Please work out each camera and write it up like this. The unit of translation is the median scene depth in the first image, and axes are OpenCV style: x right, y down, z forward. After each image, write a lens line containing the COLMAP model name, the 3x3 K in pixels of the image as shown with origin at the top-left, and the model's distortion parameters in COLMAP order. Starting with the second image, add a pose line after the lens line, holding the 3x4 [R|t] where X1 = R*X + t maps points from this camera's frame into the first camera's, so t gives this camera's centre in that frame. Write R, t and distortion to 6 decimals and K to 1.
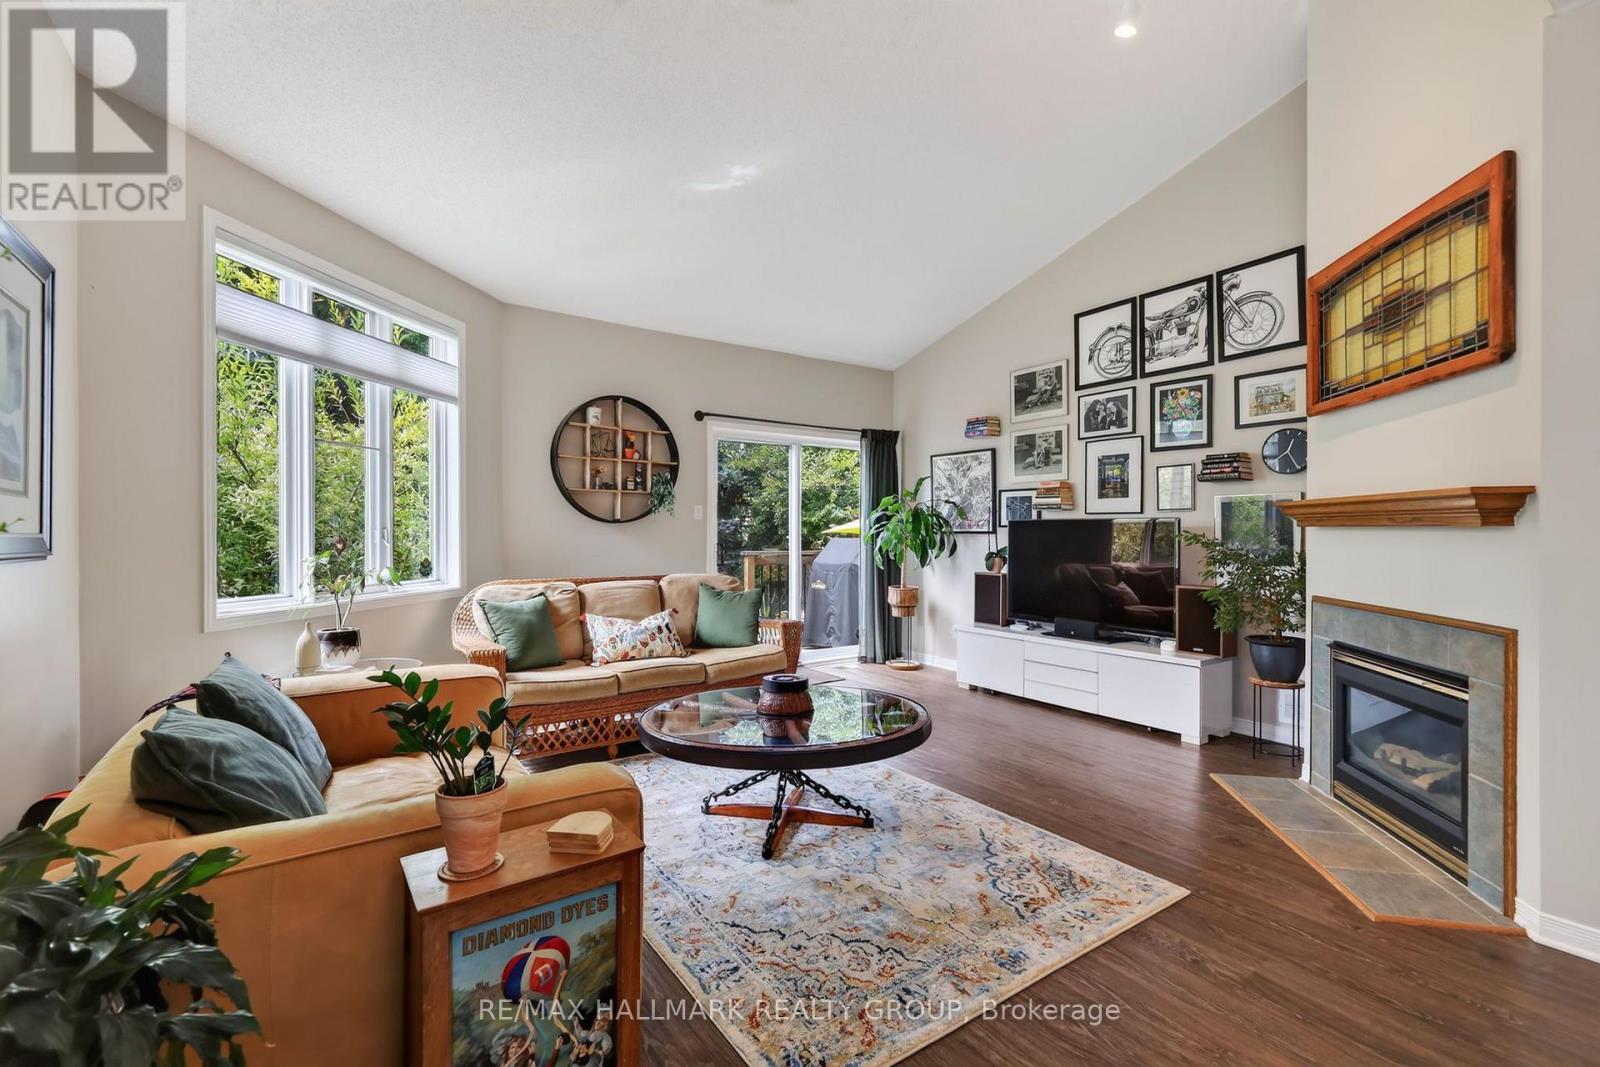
lens RADIAL K [[700.5, 0, 798.3], [0, 700.5, 529.3], [0, 0, 1]] dist [0.004514, -0.000131]
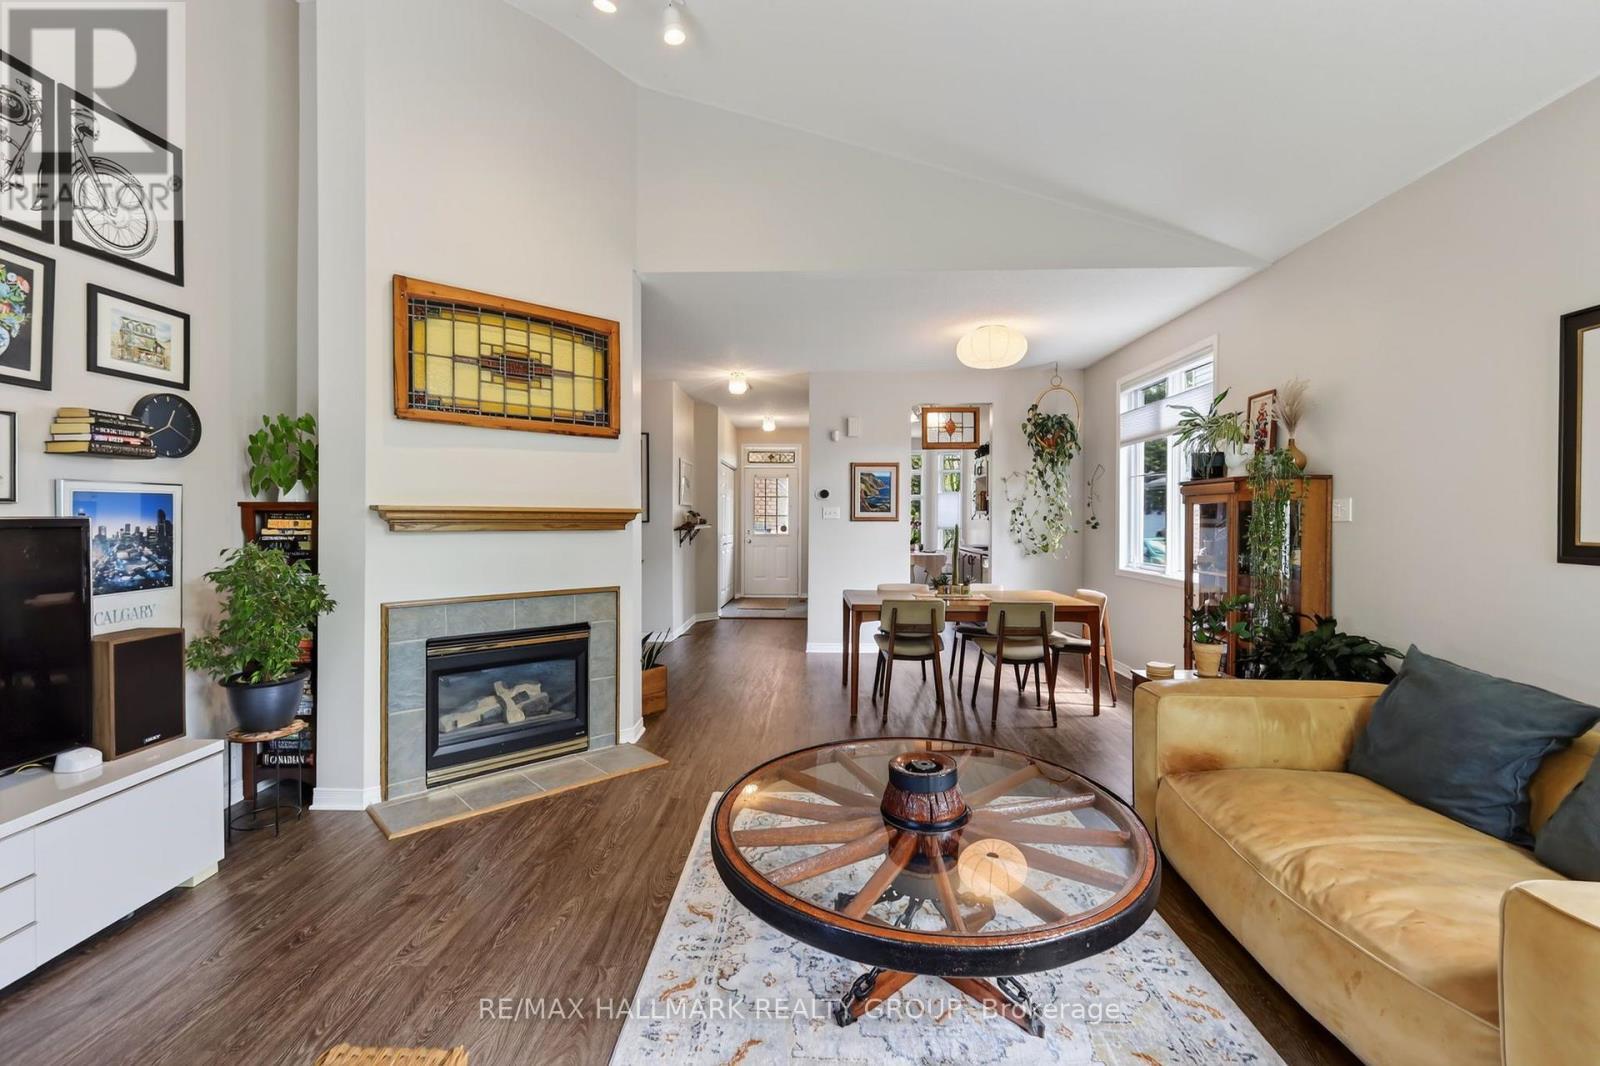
lens RADIAL K [[696.6, 0, 790.9], [0, 696.6, 517.5], [0, 0, 1]] dist [0.000532, 0.000104]
pose [[-0.804487, 0.000283, 0.593970, -0.204245], [-0.001825, 0.999994, -0.002948, -0.015591], [-0.593967, -0.003456, -0.804482, 1.061805]]
